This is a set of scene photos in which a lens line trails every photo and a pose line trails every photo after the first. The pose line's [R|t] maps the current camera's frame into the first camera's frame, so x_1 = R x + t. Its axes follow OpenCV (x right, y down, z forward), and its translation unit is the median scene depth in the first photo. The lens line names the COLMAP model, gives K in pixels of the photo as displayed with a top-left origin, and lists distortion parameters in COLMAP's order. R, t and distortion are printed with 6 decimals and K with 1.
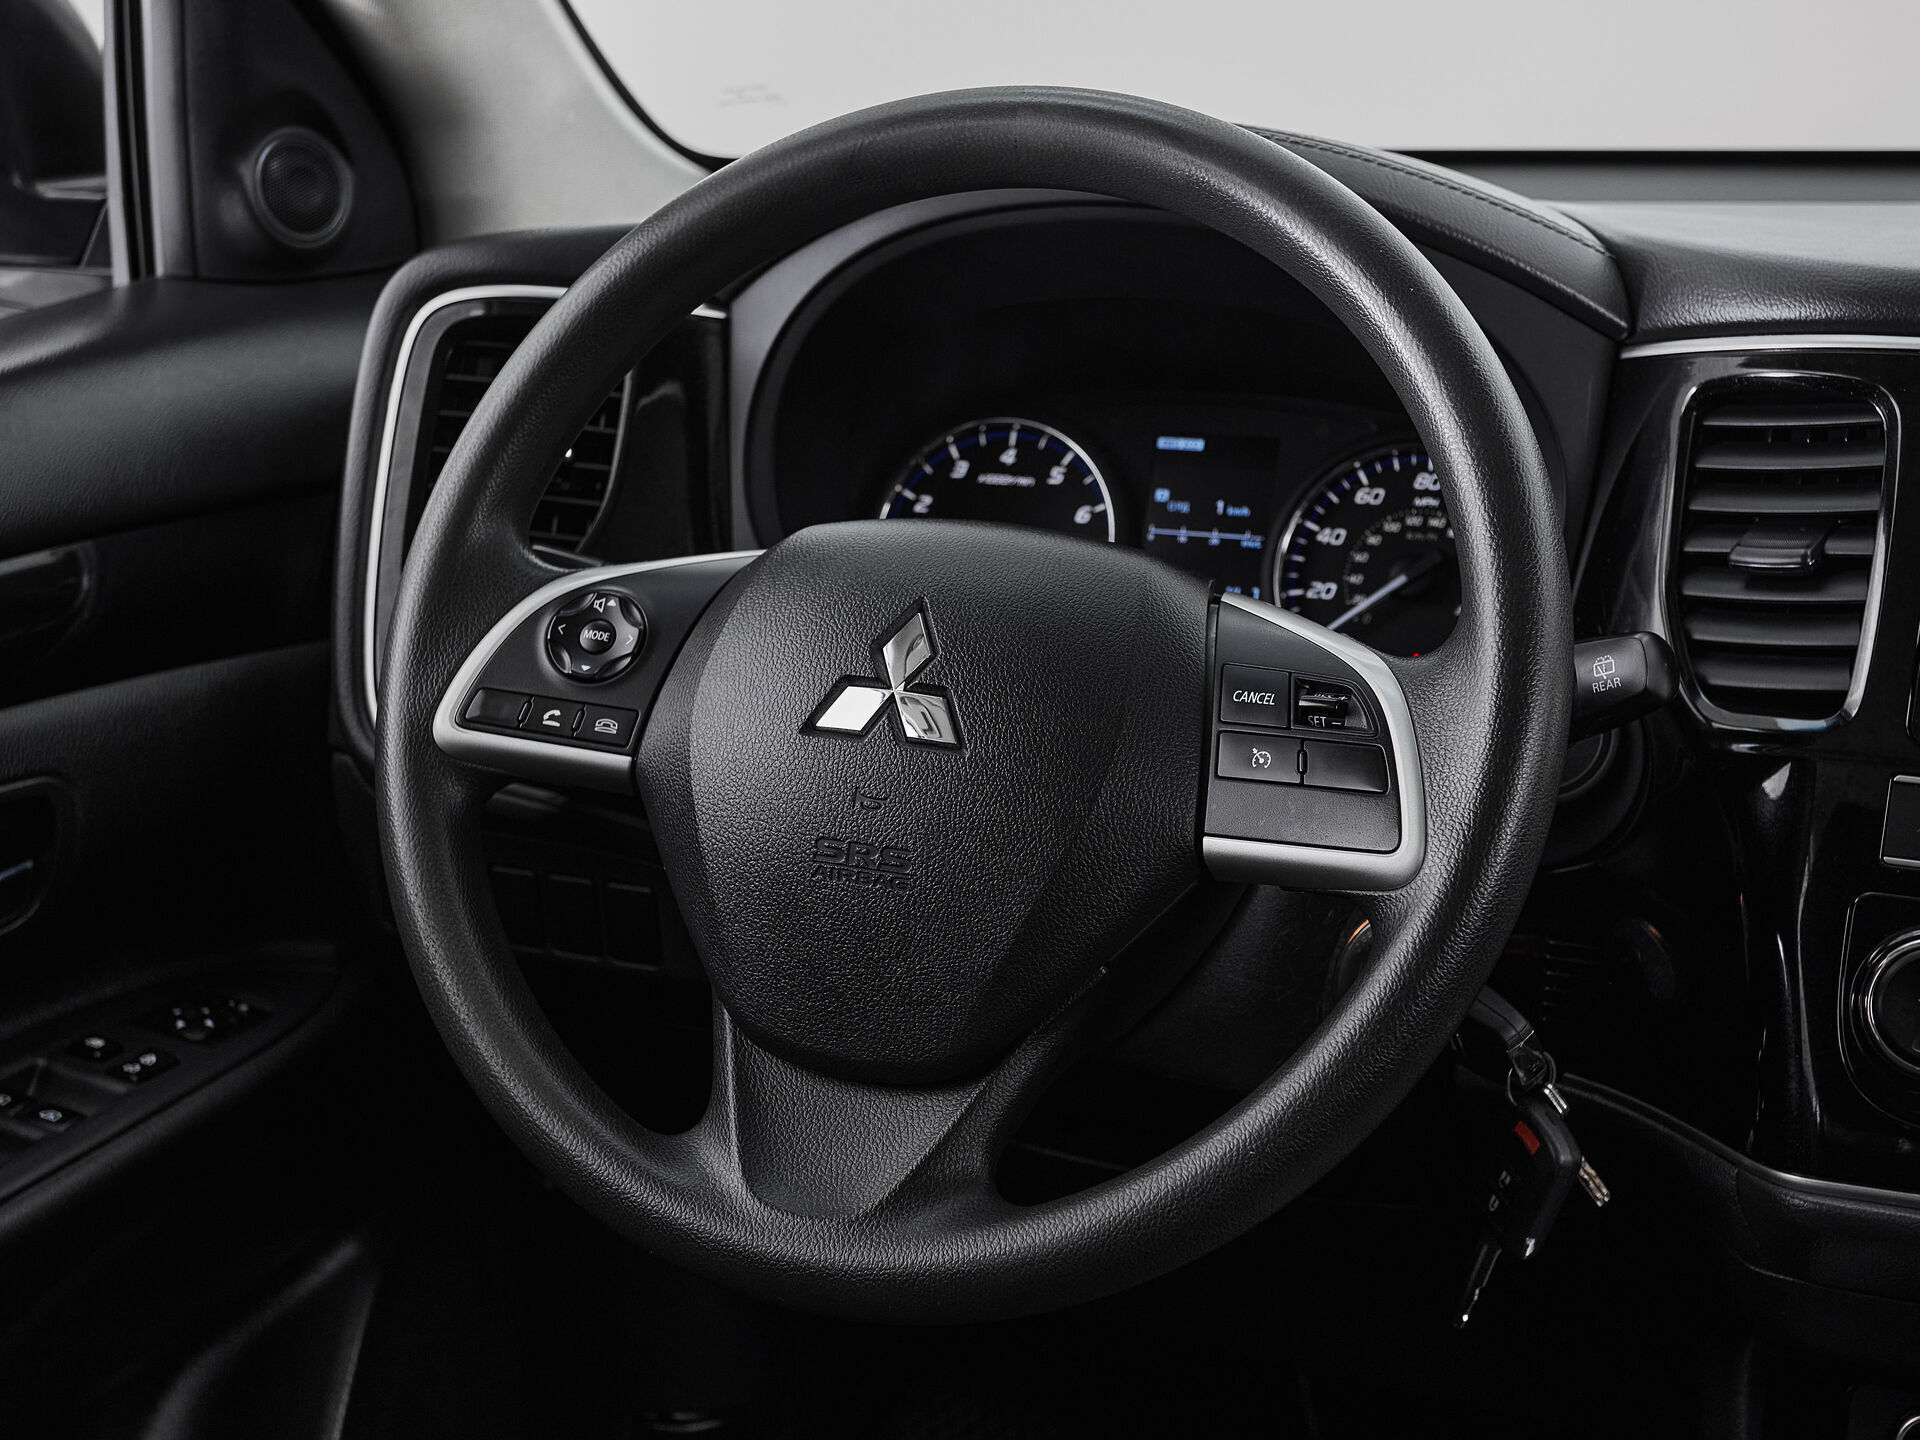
lens RADIAL K [[2619.8, 0, 971.6], [0, 2619.8, 730.3], [0, 0, 1]] dist [0.019213, 0.000000]
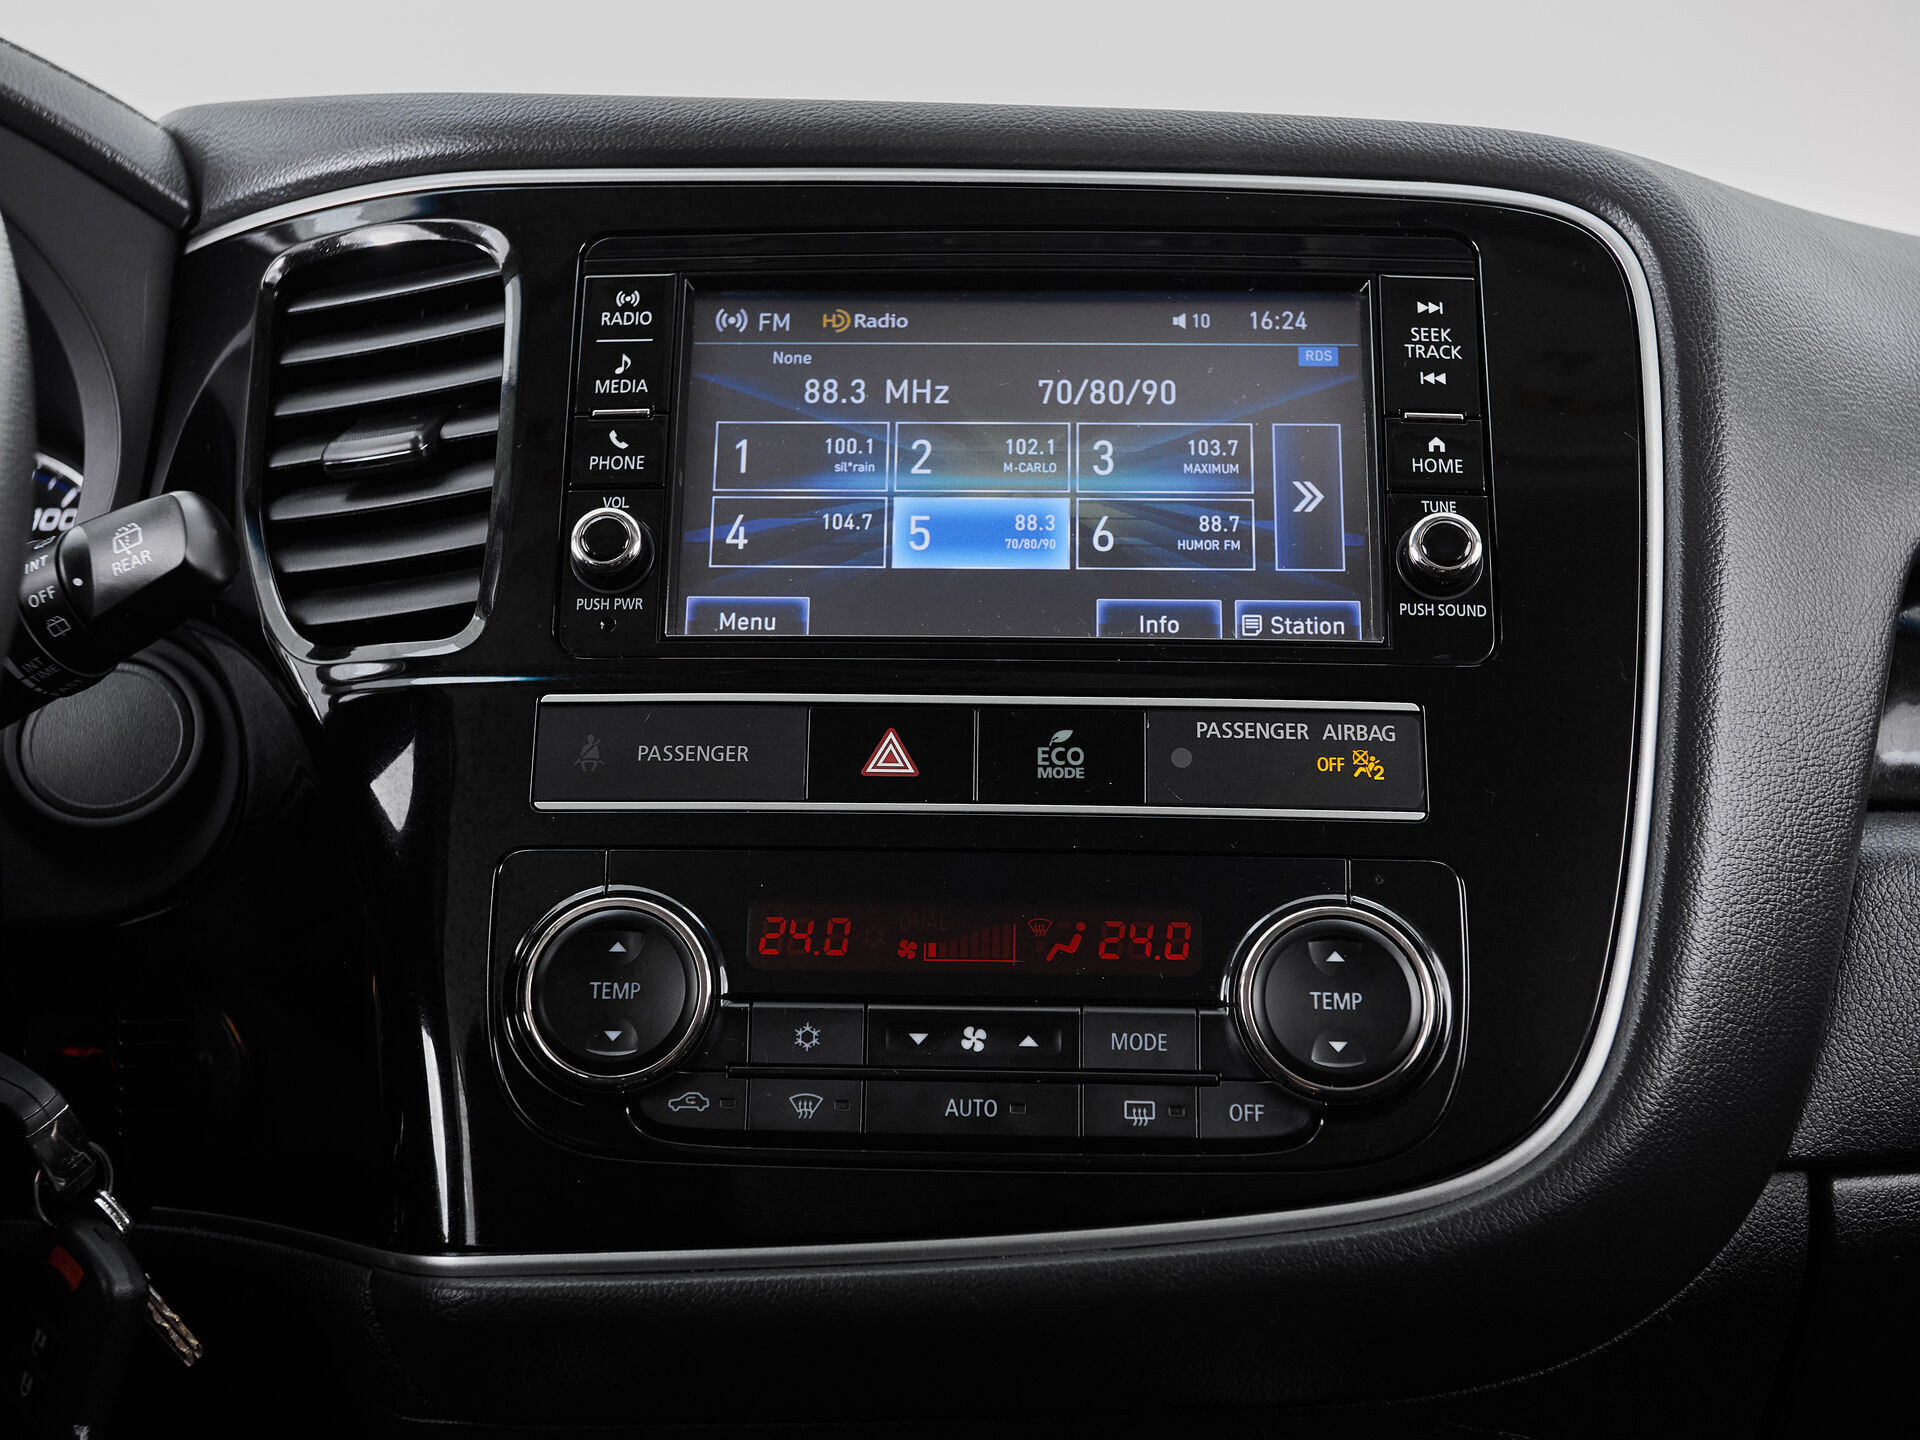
lens RADIAL K [[2619.8, 0, 874.3], [0, 2619.8, 701.9], [0, 0, 1]] dist [0.019213, 0.000000]
pose [[0.917884, -0.013889, 0.396606, 0.116627], [0.092528, 0.979333, -0.179848, 0.131398], [-0.385911, 0.201777, 0.900199, 0.240063]]
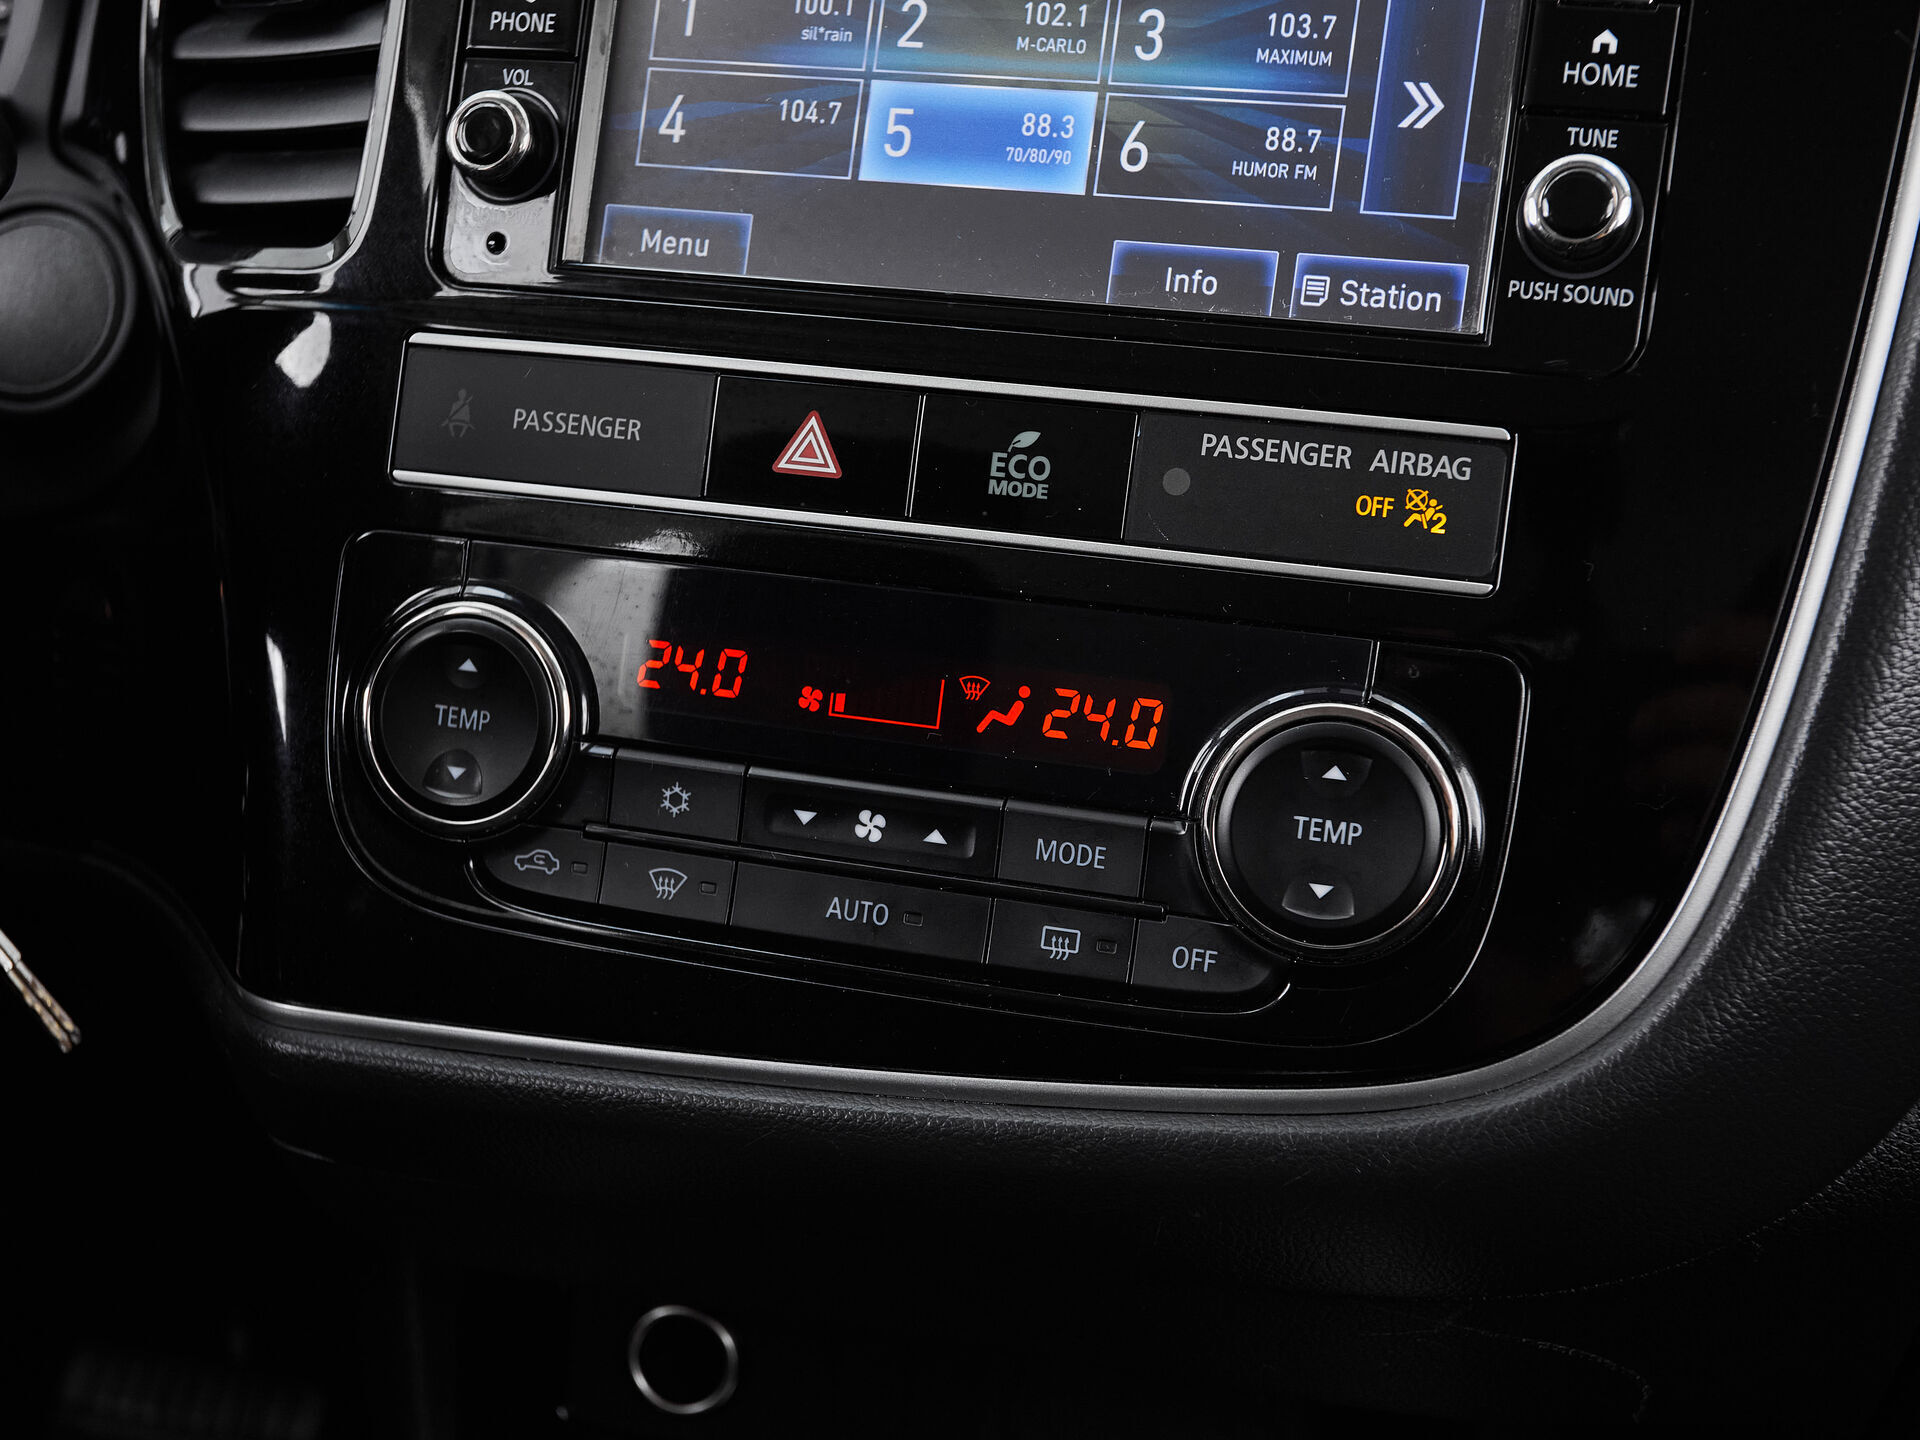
lens RADIAL K [[2619.8, 0, 894.0], [0, 2619.8, 752.5], [0, 0, 1]] dist [0.019213, 0.000000]
pose [[0.988386, -0.037263, 0.147327, 0.300357], [0.020812, 0.993528, 0.111667, 0.038734], [-0.150534, -0.107304, 0.982764, 0.314007]]
